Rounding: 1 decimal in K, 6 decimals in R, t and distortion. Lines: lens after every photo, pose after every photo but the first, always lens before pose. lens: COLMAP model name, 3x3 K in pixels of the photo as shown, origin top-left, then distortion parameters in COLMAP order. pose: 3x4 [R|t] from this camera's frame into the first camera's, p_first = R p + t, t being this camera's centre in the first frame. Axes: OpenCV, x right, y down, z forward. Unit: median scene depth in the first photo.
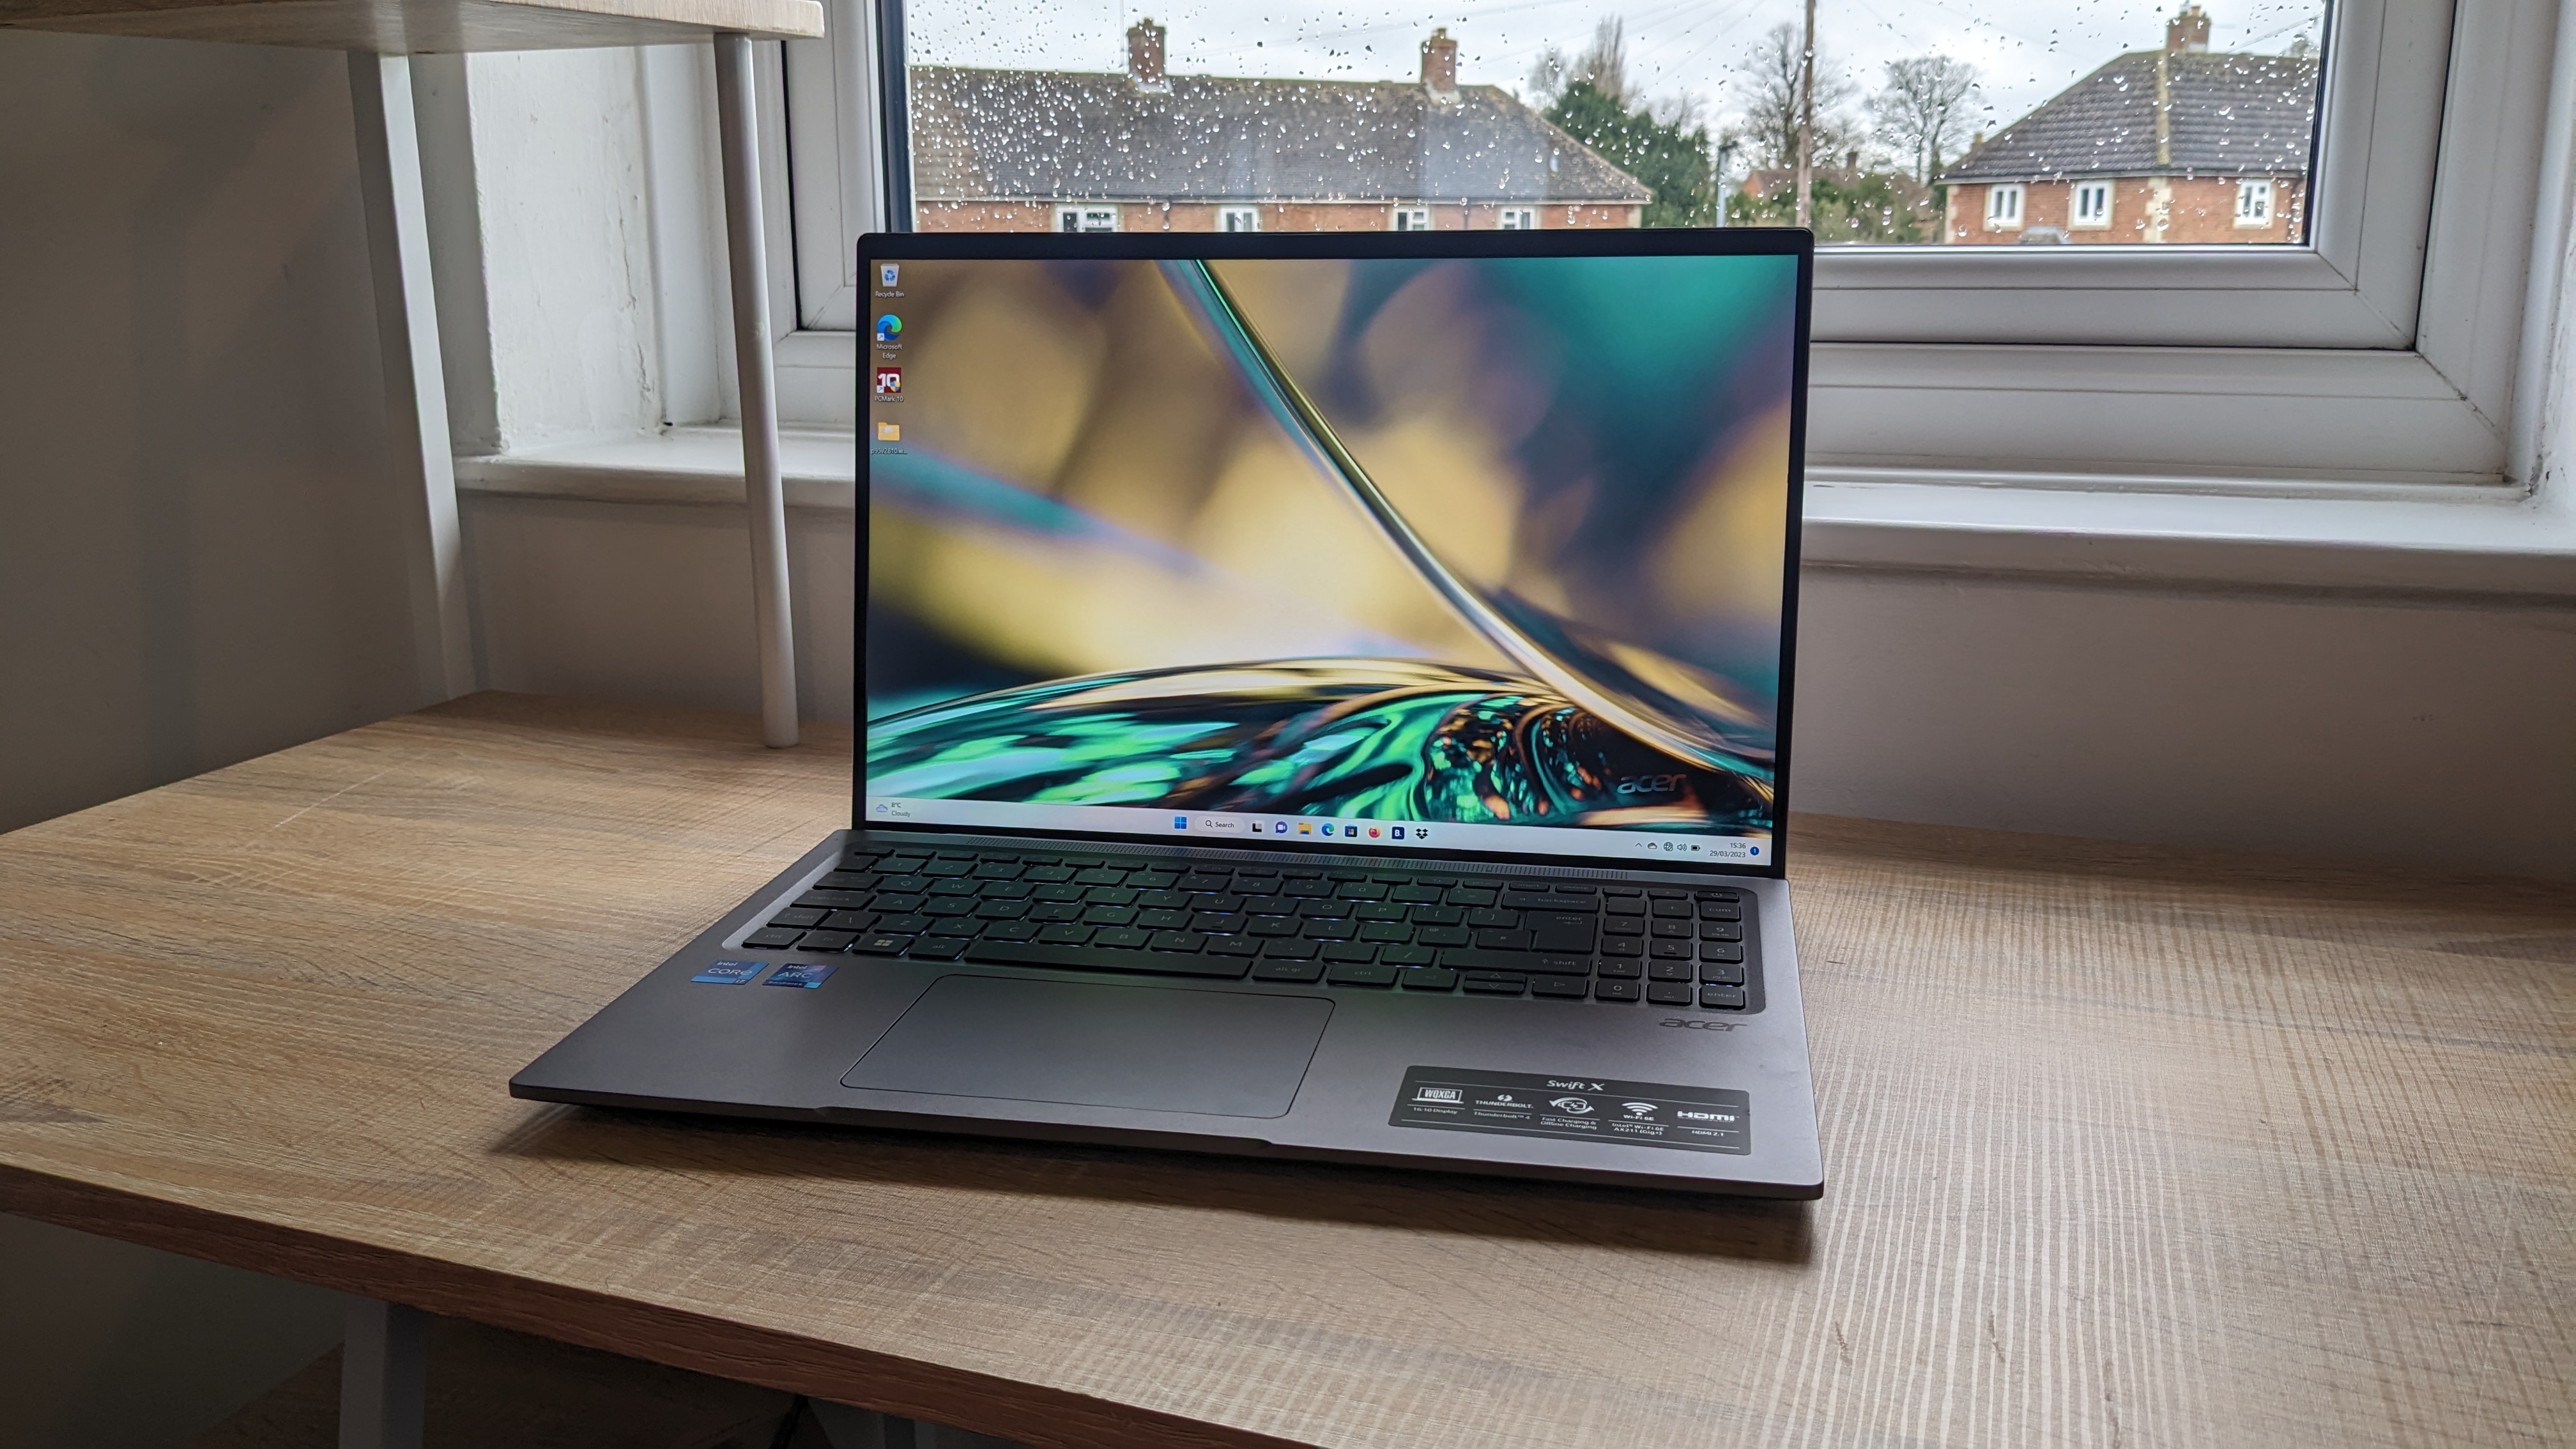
lens RADIAL K [[2148.2, 0, 1271.9], [0, 2148.2, 704.8], [0, 0, 1]] dist [0.006439, -0.049915]
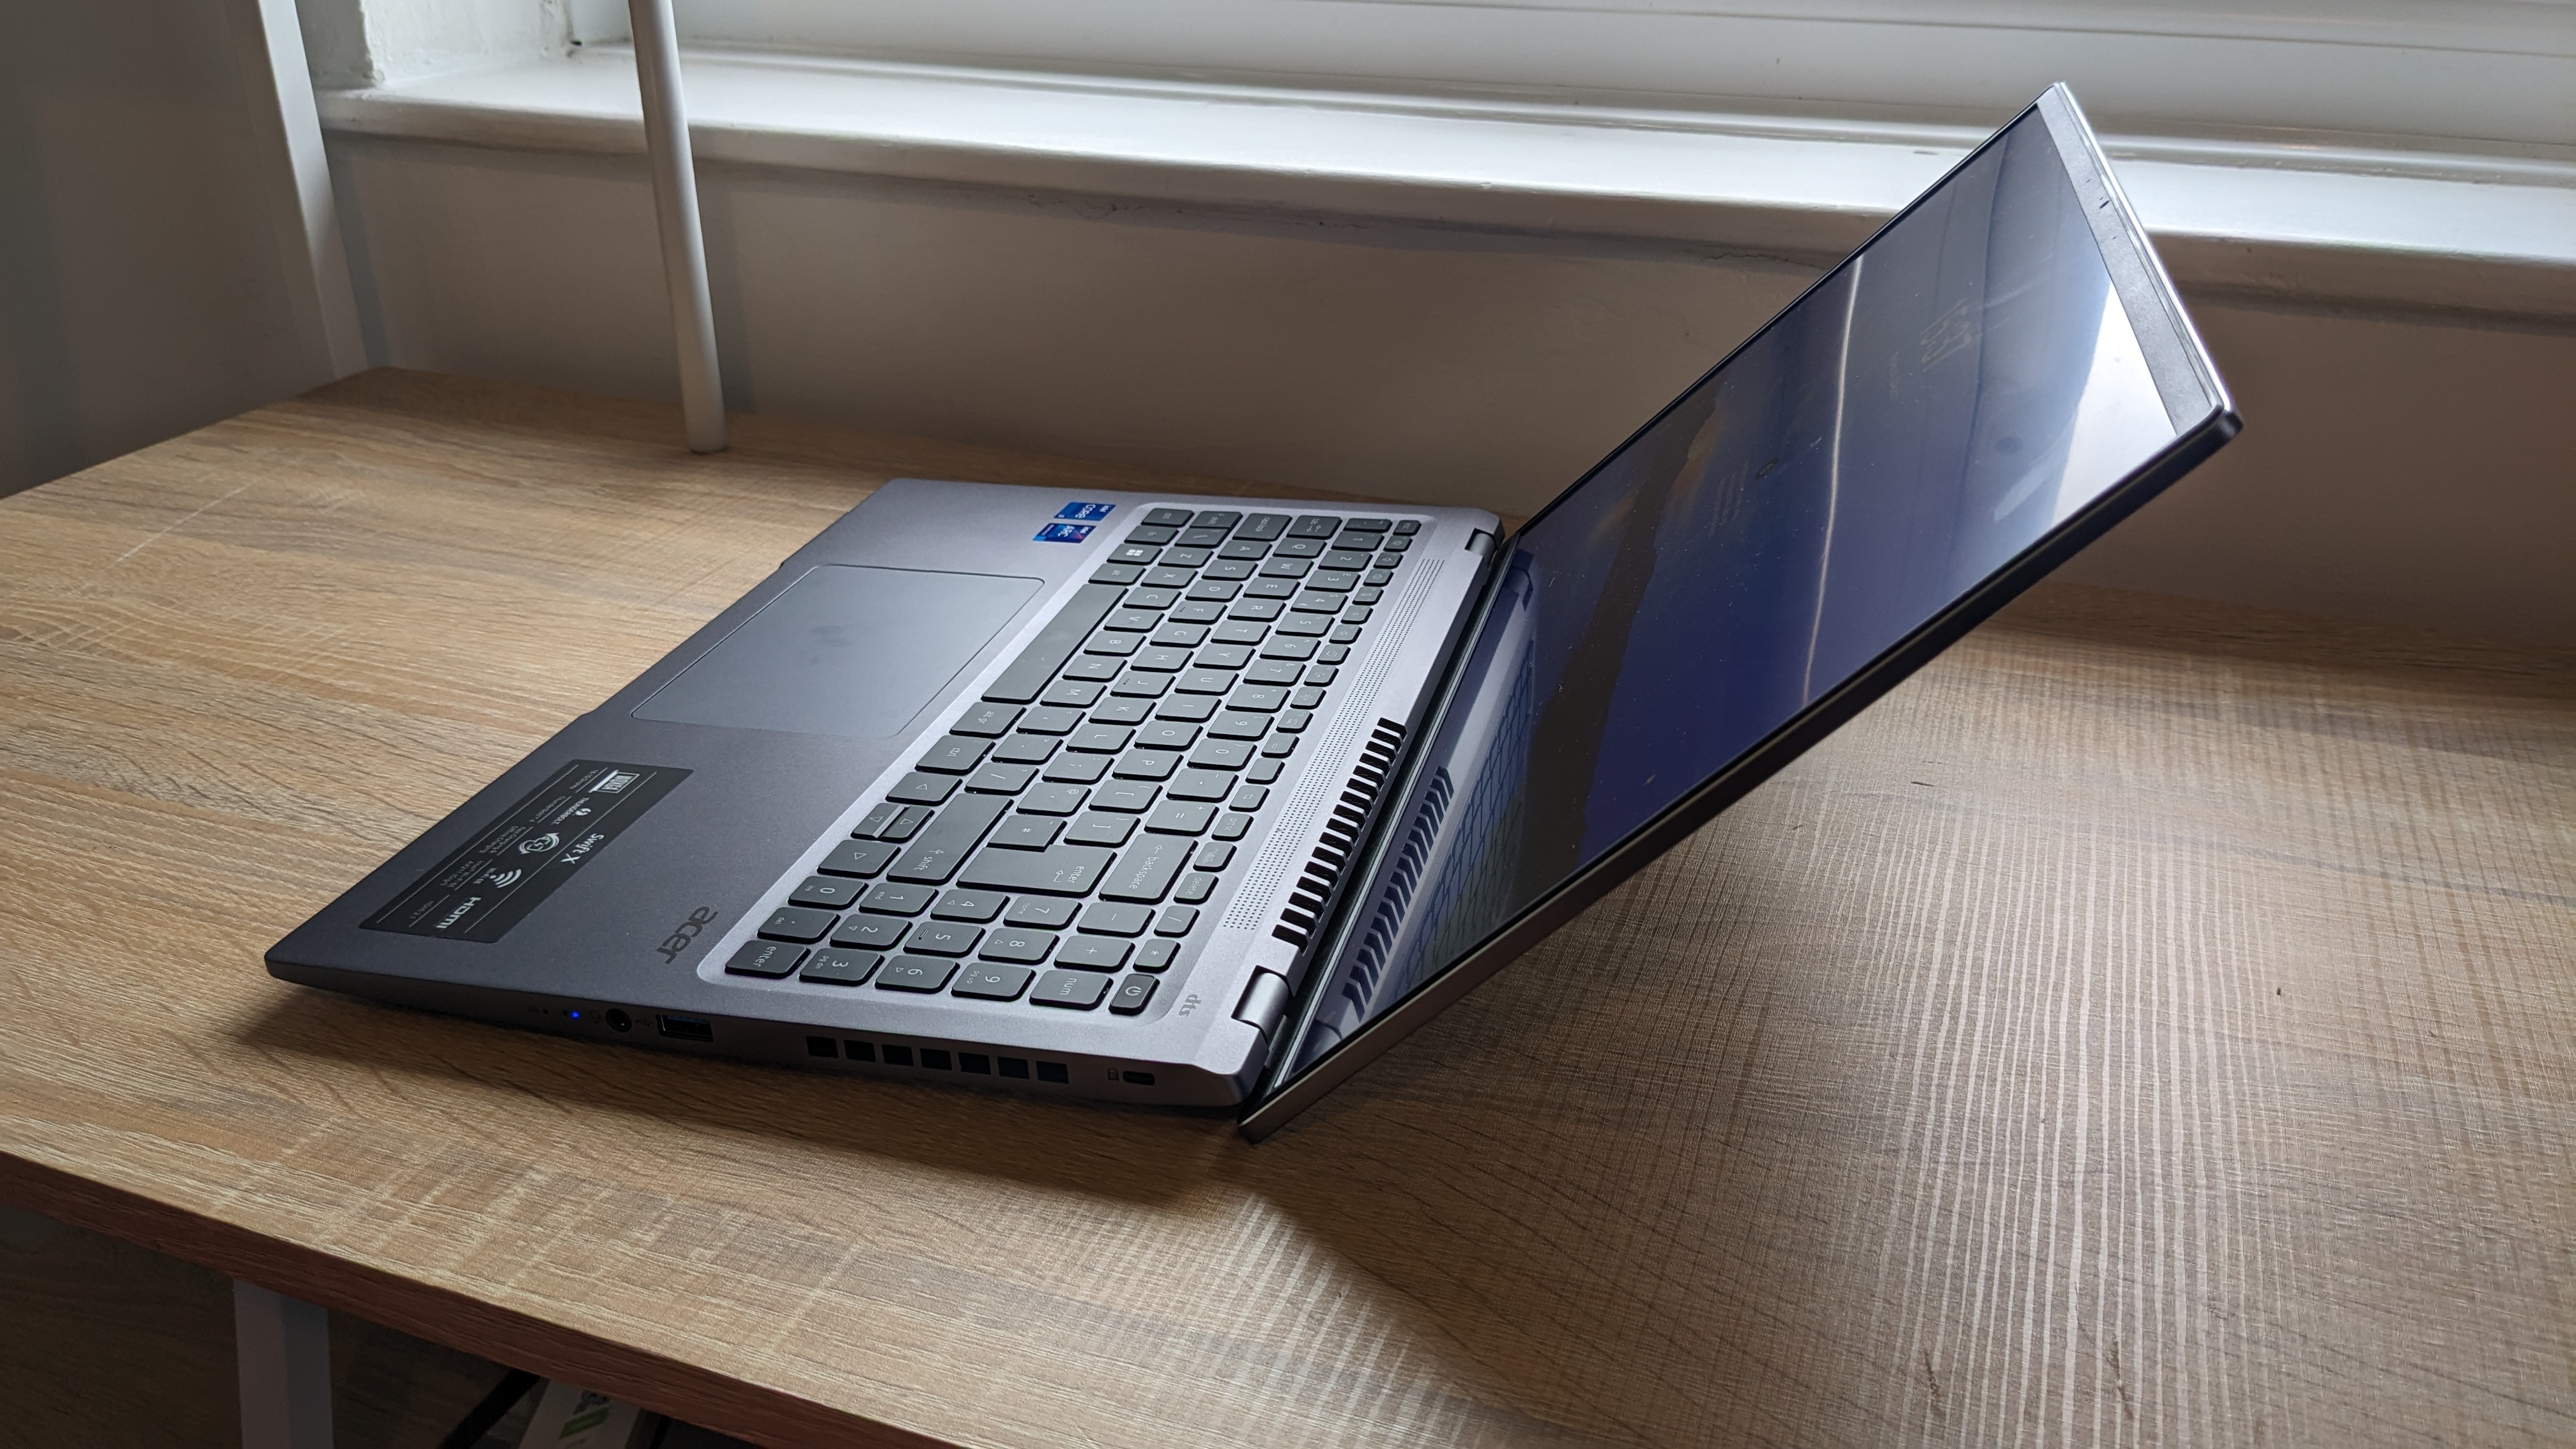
lens RADIAL K [[2148.2, 0, 1298.6], [0, 2148.2, 748.1], [0, 0, 1]] dist [0.006439, -0.049915]
pose [[0.999966, 0.008016, 0.002001, 0.015652], [-0.008260, 0.975720, 0.218867, -0.086906], [-0.000198, -0.218876, 0.975753, 0.193127]]
